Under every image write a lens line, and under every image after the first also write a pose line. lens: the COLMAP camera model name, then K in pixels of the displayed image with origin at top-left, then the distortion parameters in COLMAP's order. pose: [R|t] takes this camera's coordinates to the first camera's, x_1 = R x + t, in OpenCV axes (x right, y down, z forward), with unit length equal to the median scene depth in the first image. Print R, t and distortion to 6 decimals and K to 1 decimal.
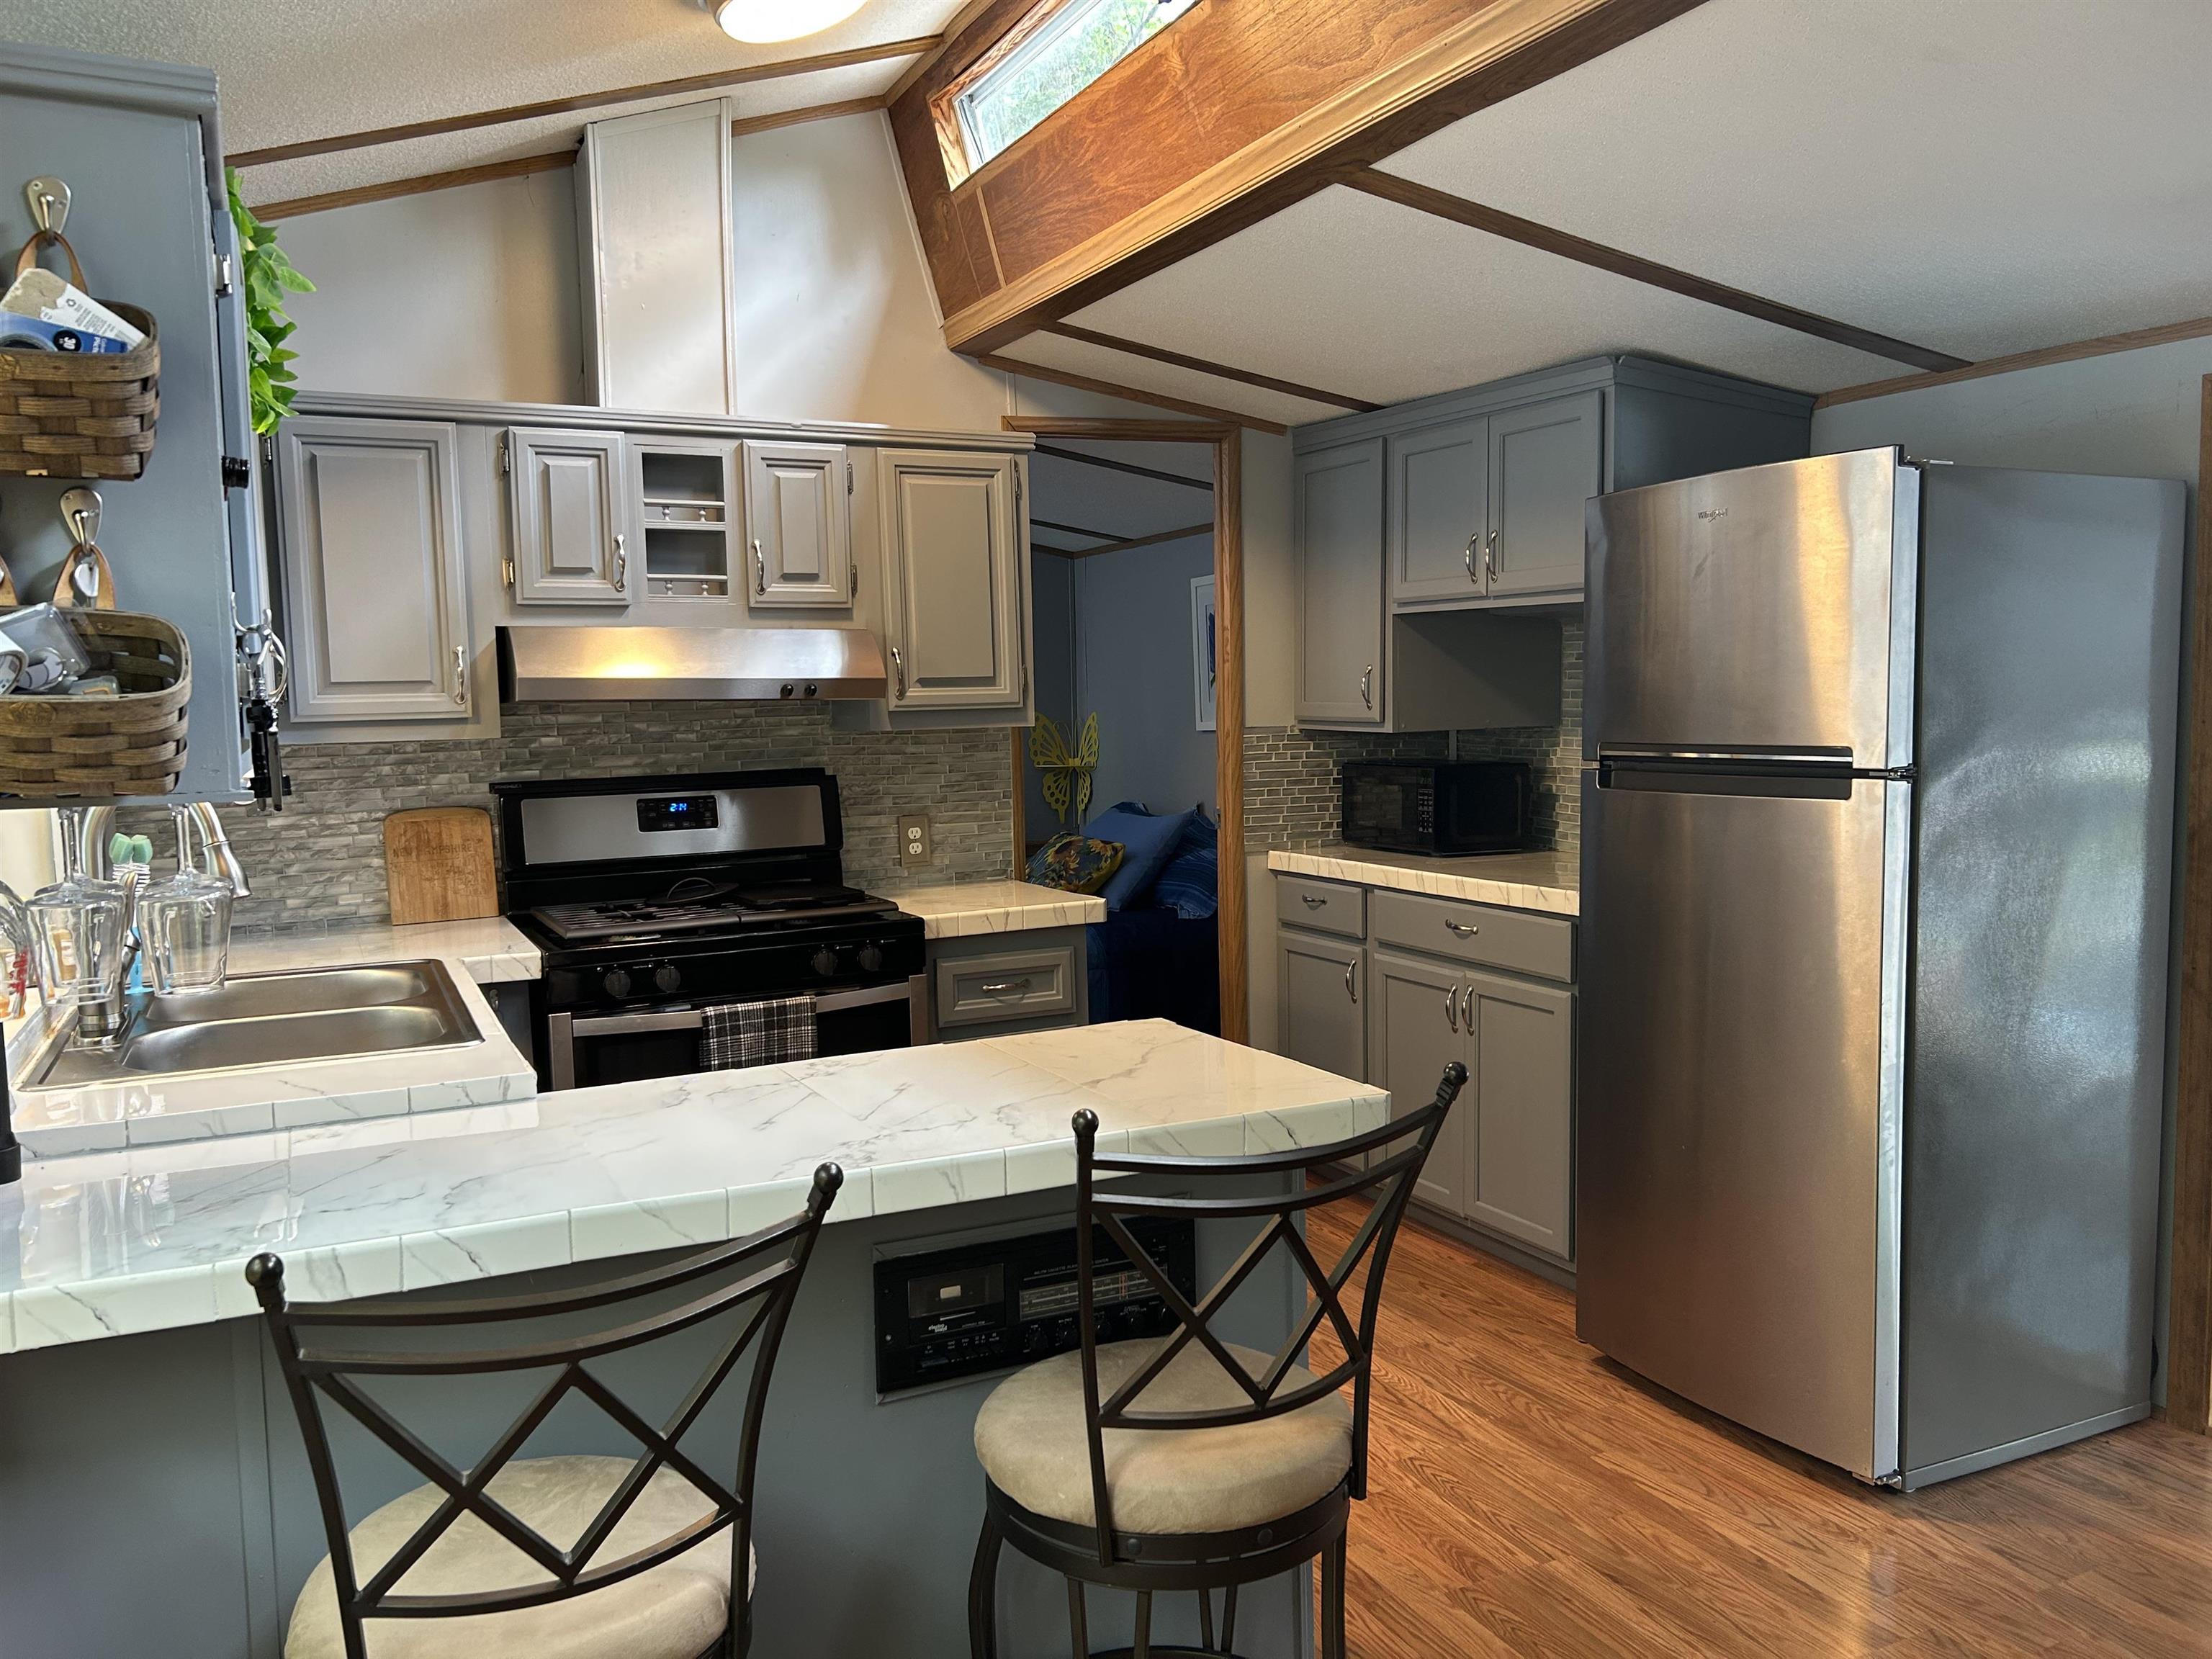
lens RADIAL K [[1664.8, 0, 1106.0], [0, 1664.8, 829.5], [0, 0, 1]] dist [0.063790, -0.110454]
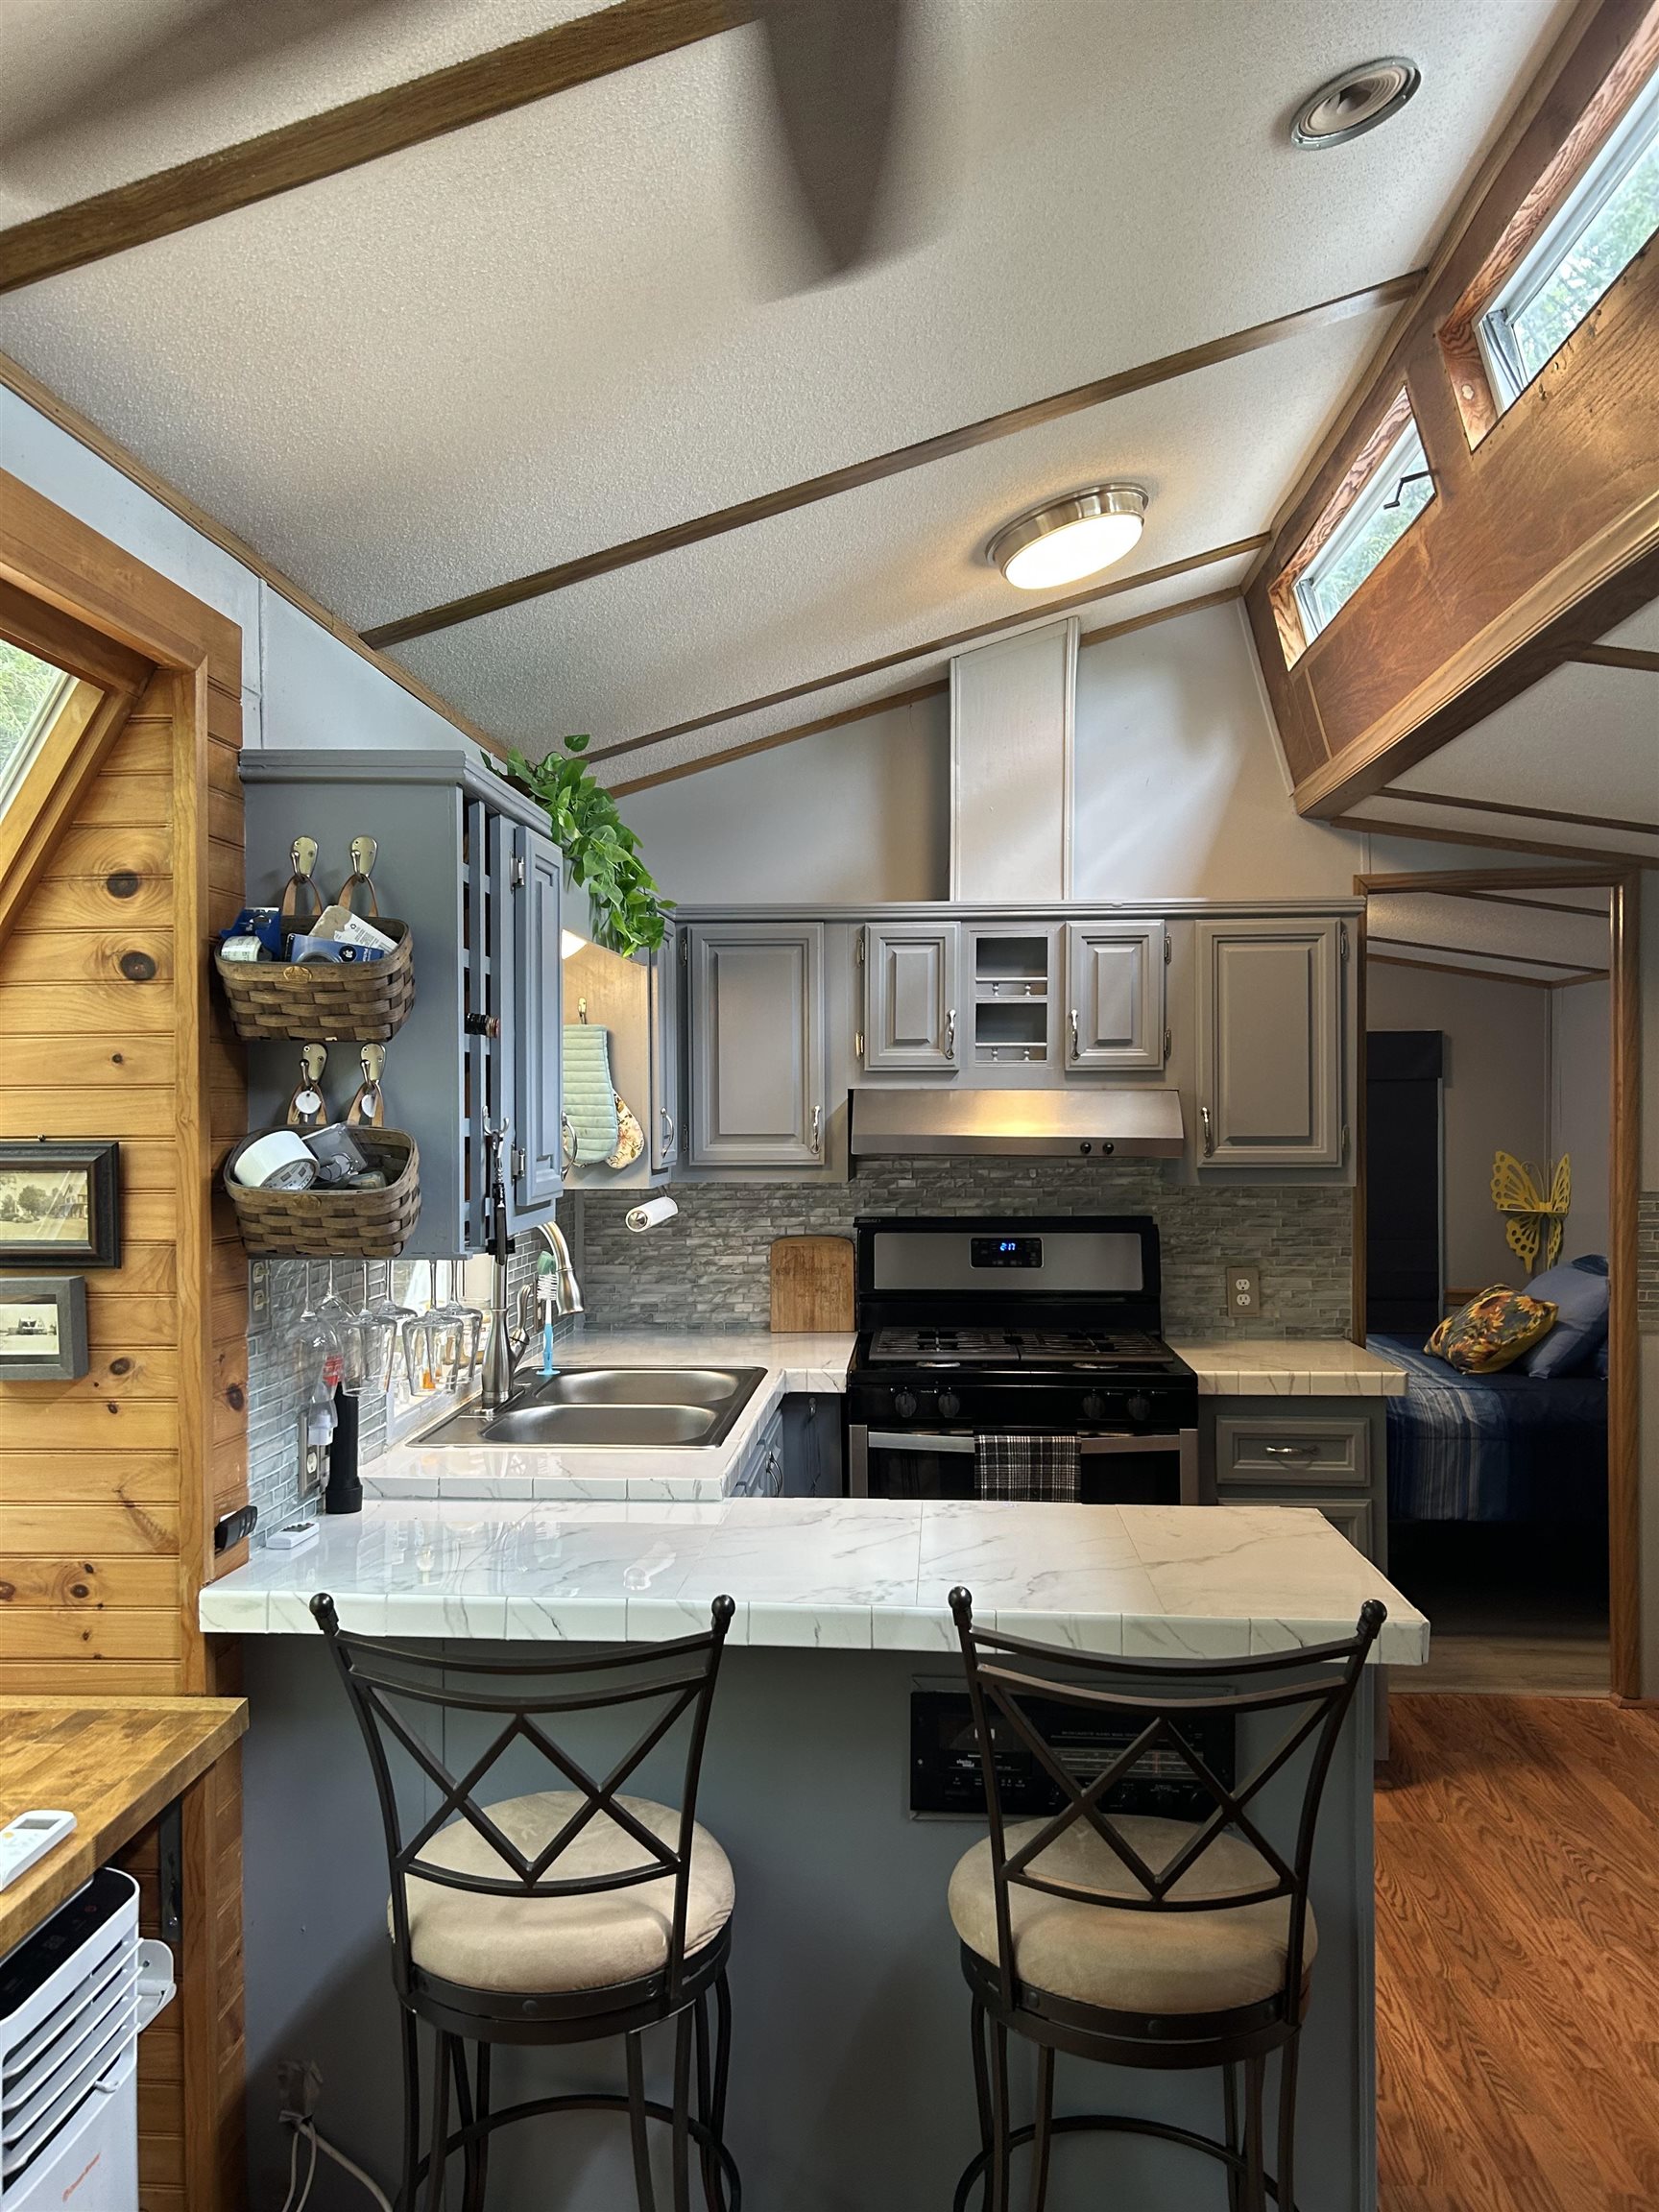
lens RADIAL K [[1683.7, 0, 829.5], [0, 1683.7, 1106.0], [0, 0, 1]] dist [0.092404, -0.170308]
pose [[0.863732, 0.022475, -0.503451, 0.215968], [-0.058145, 0.996778, -0.055257, -0.040433], [0.500586, 0.077001, 0.862255, -0.033294]]
